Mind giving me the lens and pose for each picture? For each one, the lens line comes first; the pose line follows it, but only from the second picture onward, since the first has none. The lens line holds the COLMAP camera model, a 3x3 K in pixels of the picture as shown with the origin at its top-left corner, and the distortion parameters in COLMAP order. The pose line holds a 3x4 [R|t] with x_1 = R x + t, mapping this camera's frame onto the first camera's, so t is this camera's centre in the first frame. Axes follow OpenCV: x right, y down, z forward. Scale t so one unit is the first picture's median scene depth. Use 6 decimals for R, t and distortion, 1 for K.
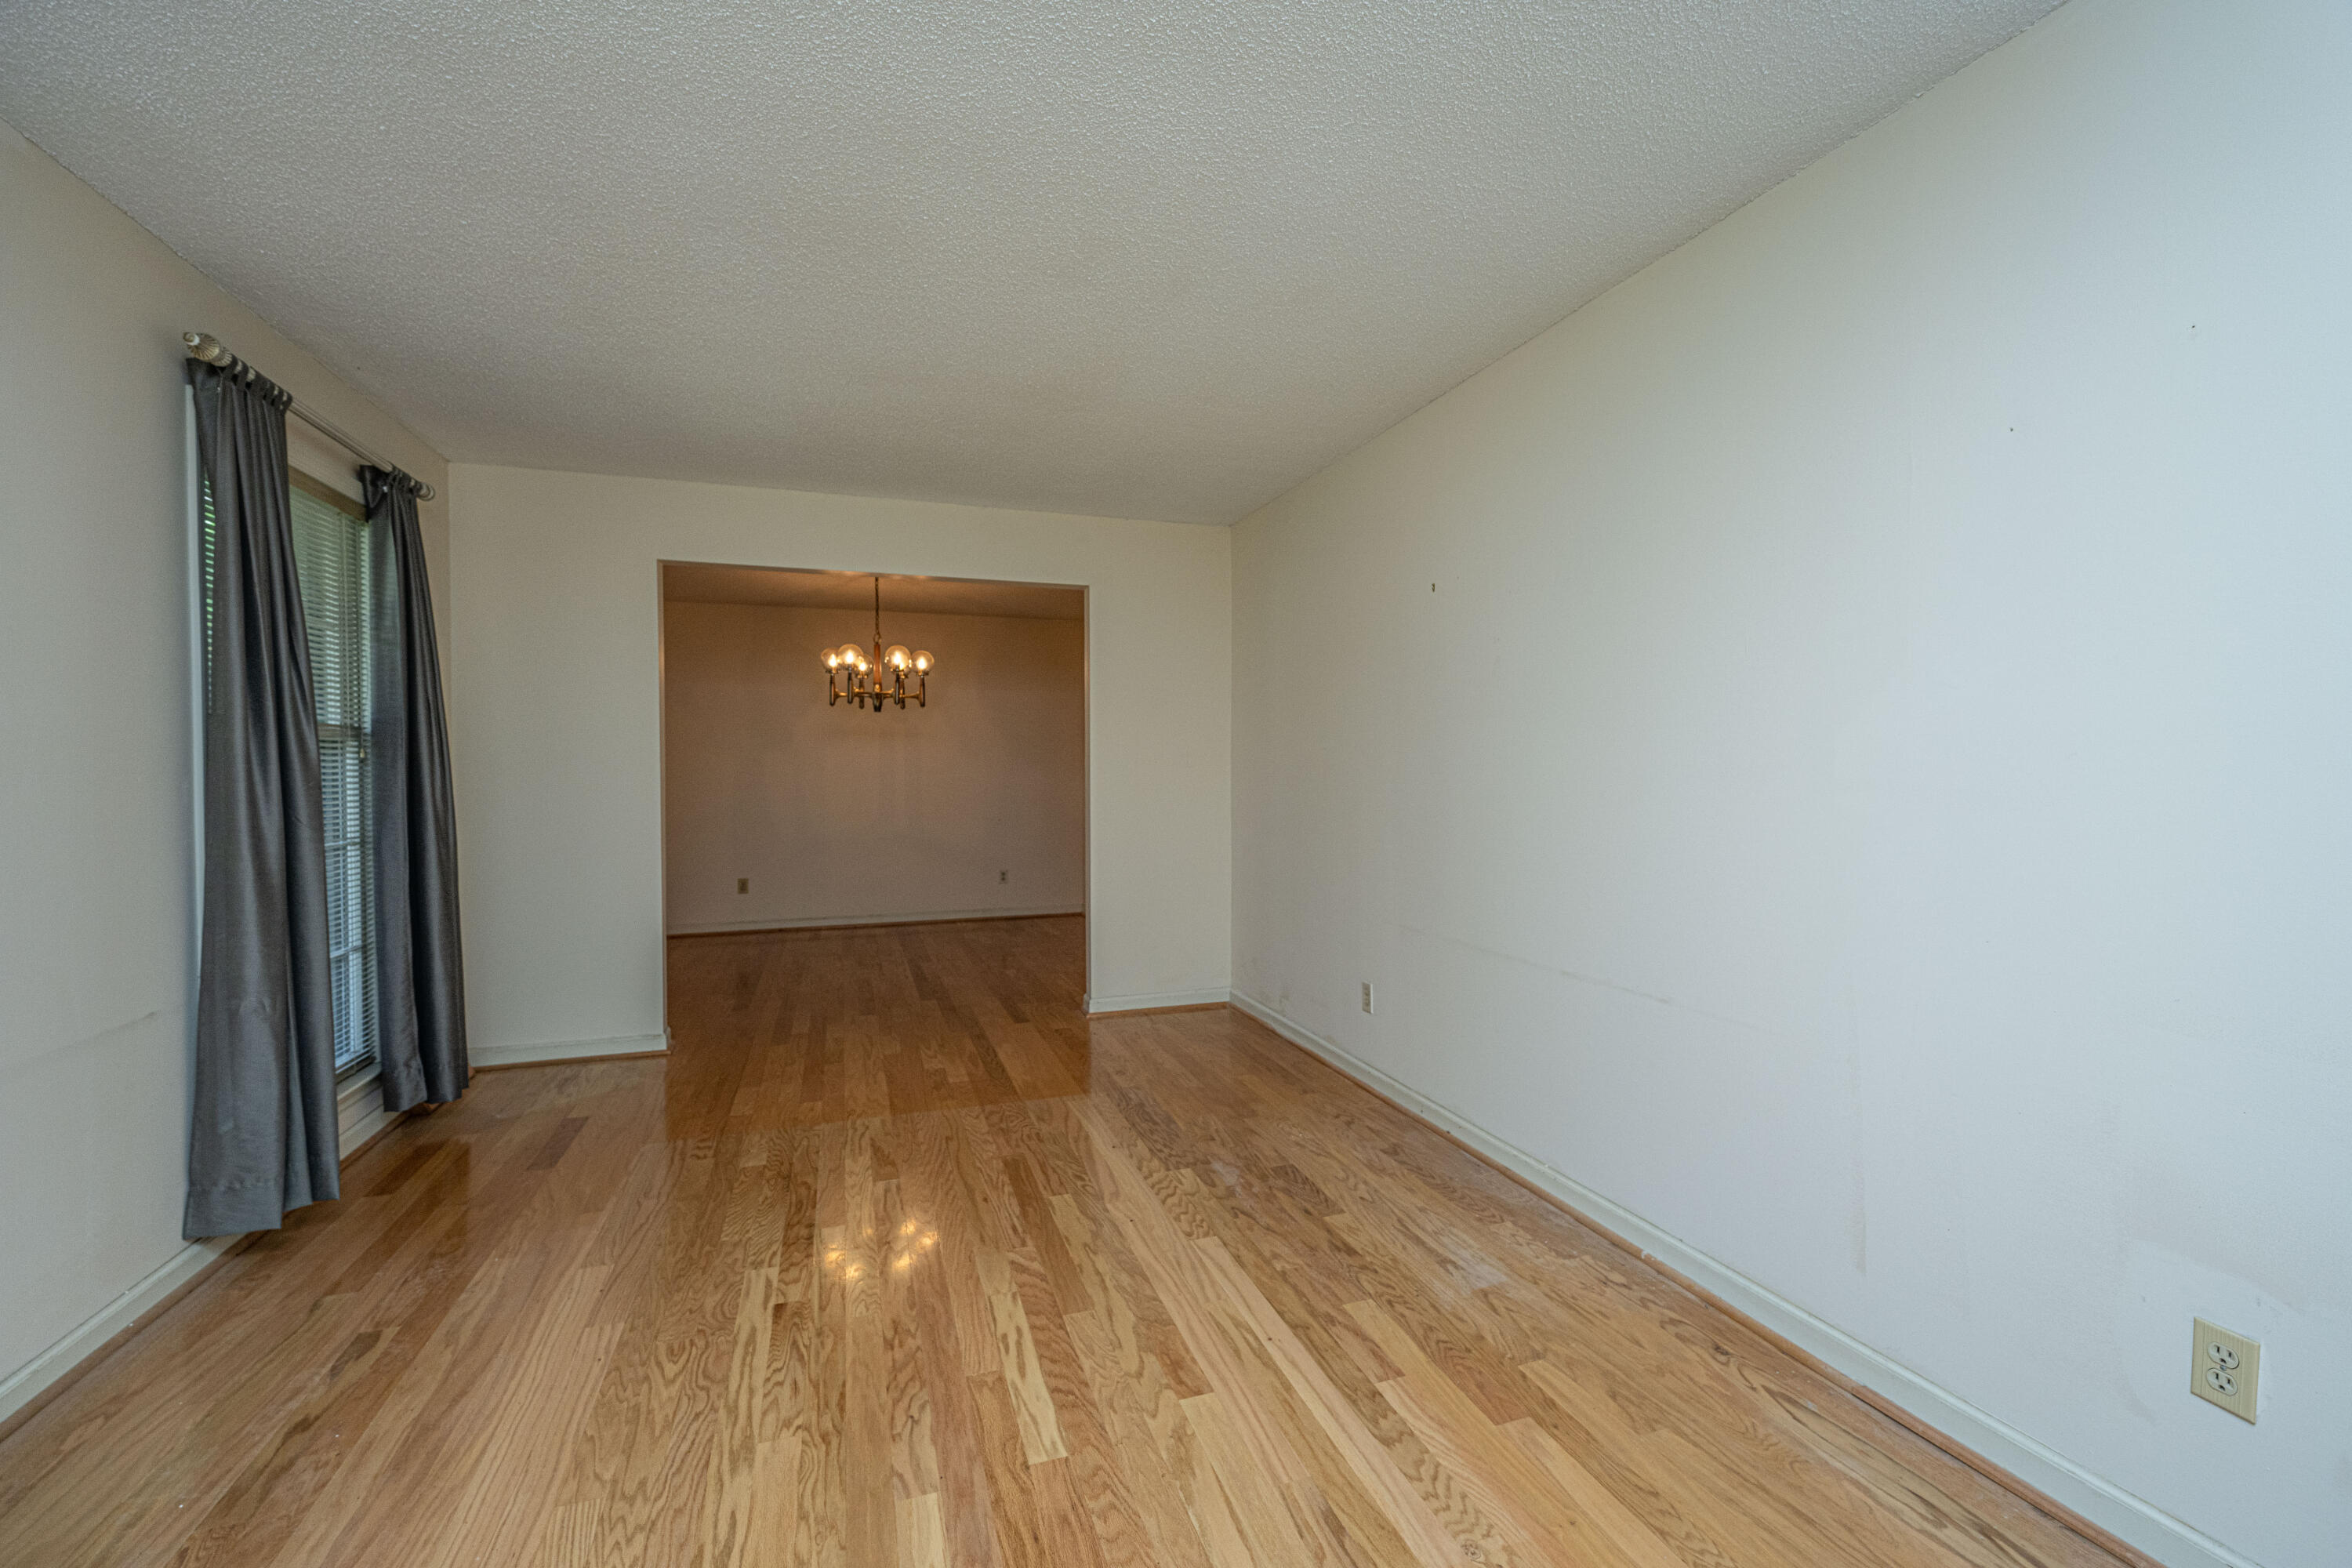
lens RADIAL K [[979.8, 0, 1176.0], [0, 979.8, 784.0], [0, 0, 1]] dist [0.000017, -0.000218]
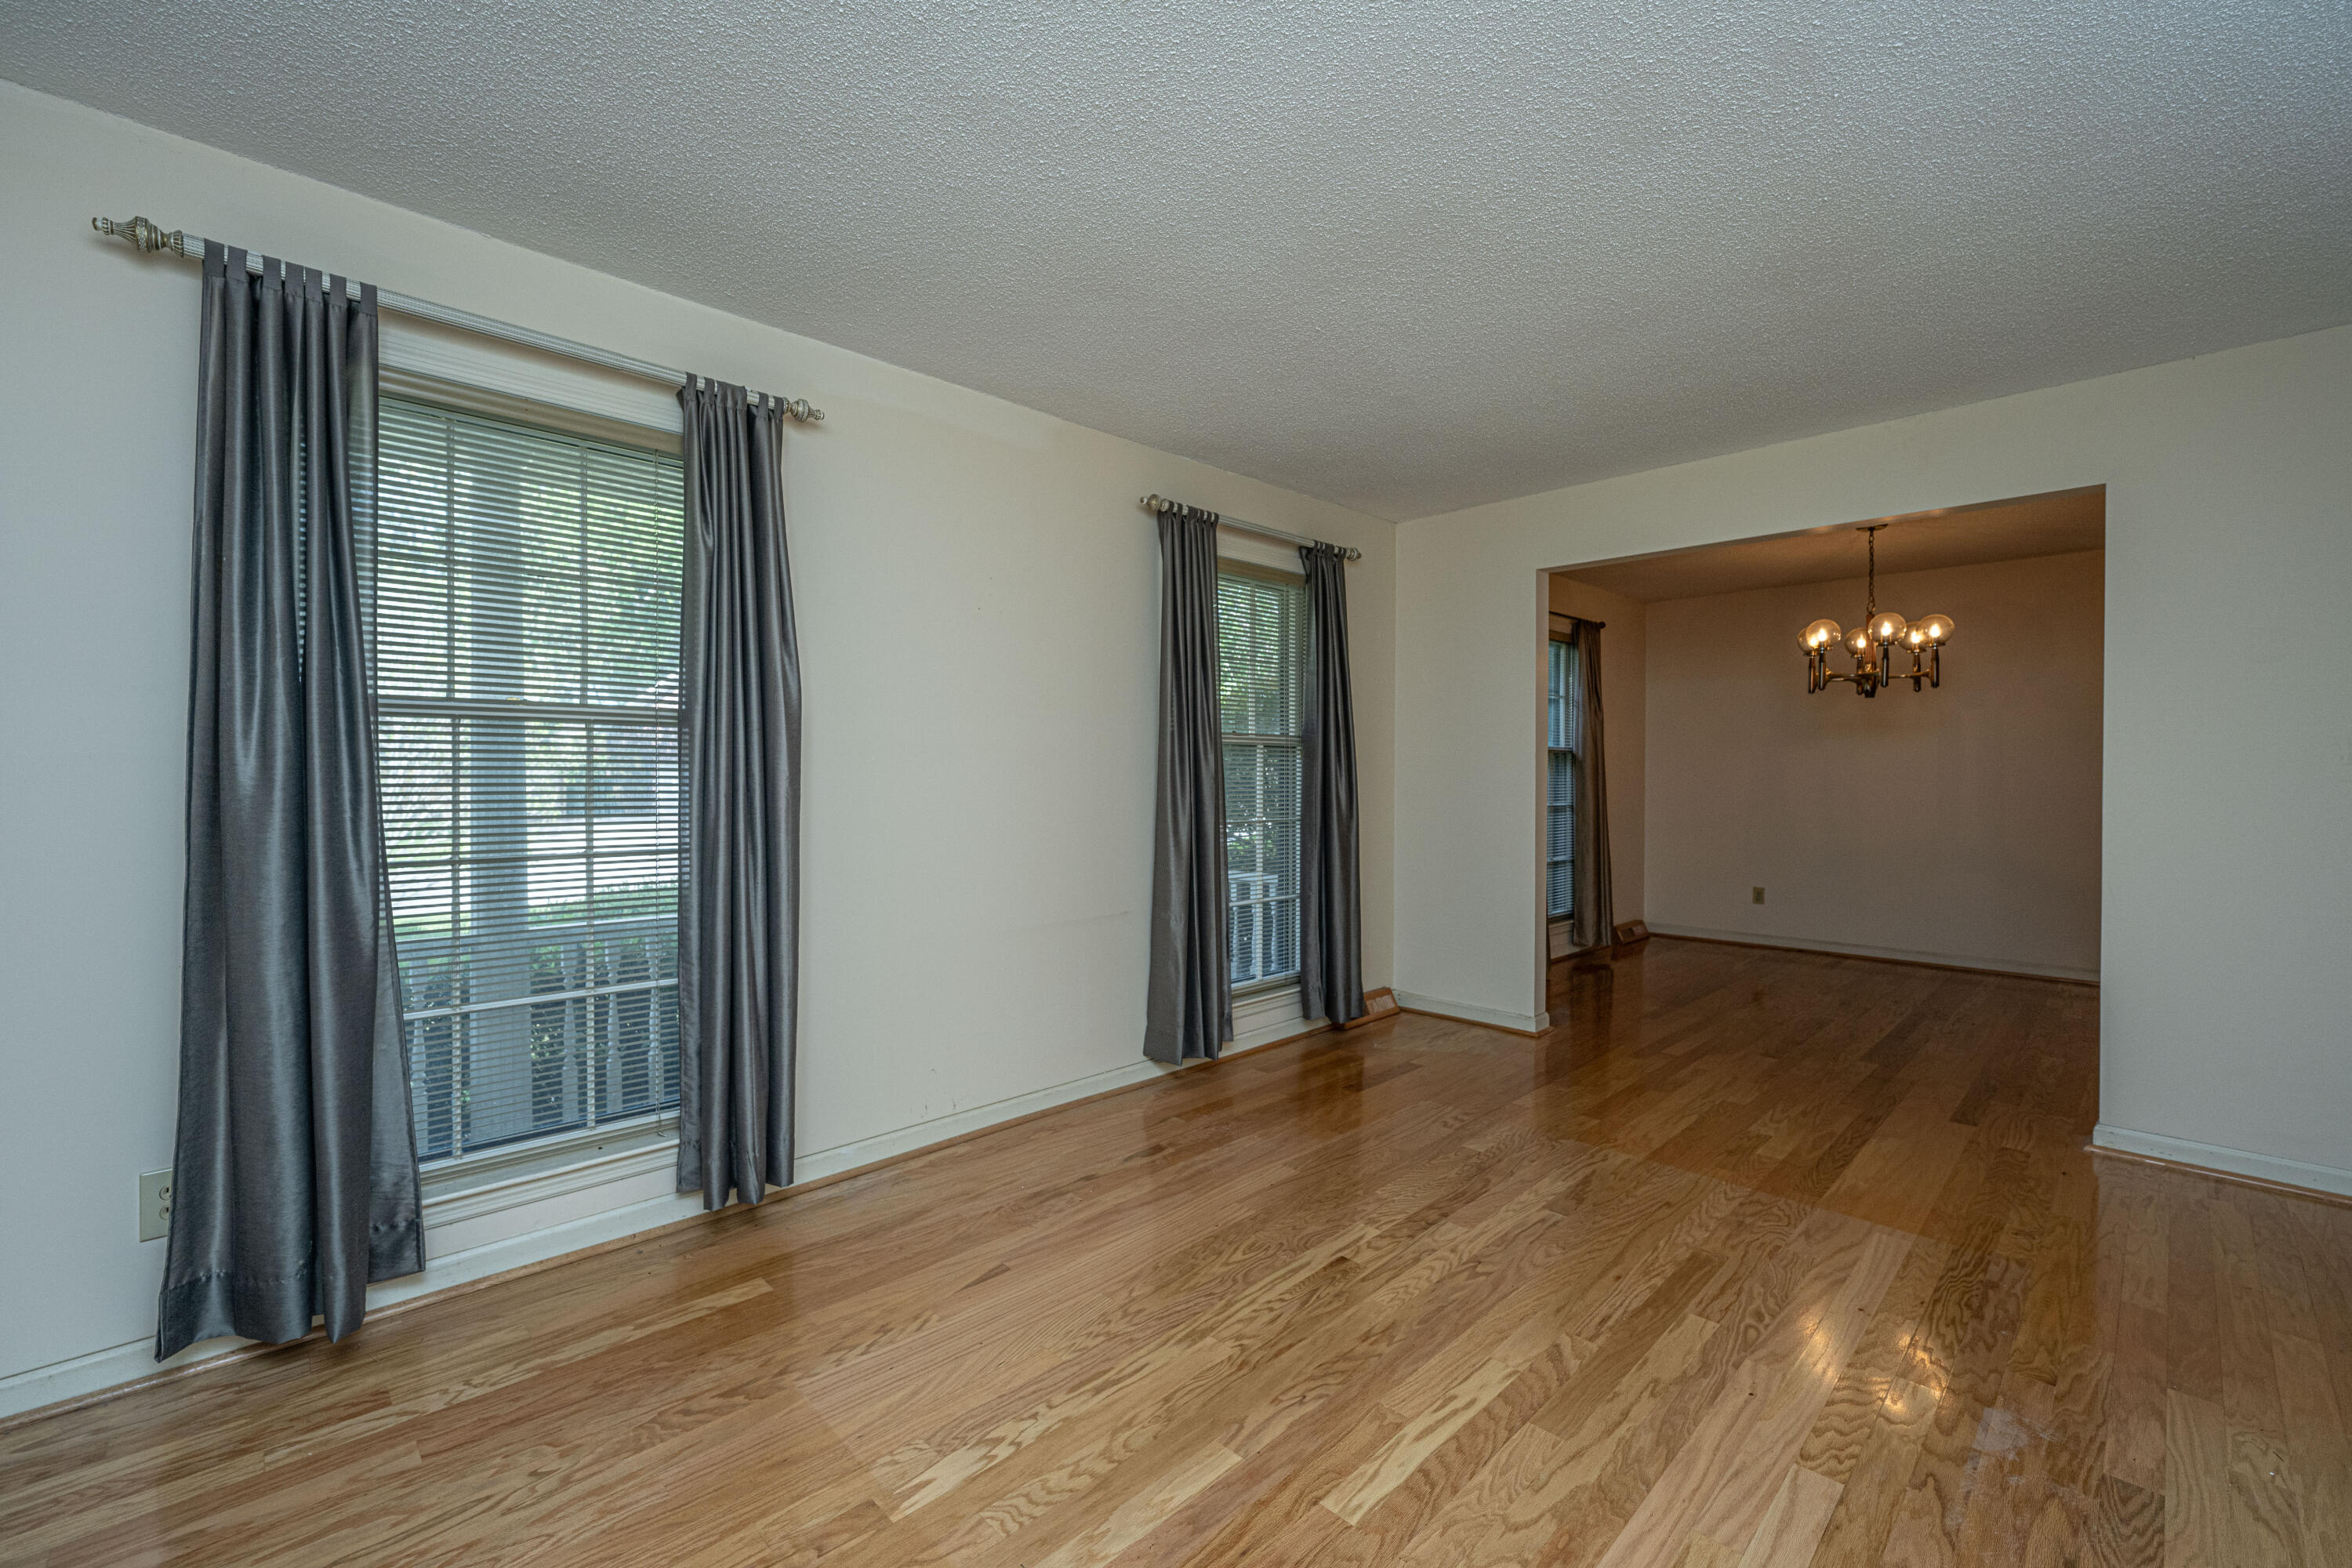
lens RADIAL K [[979.8, 0, 1176.0], [0, 979.8, 784.0], [0, 0, 1]] dist [0.000017, -0.000218]
pose [[0.428001, 0.016251, -0.903632, 0.454292], [-0.016836, 0.999808, 0.010006, -0.001653], [0.903622, 0.010931, 0.428192, 0.335417]]
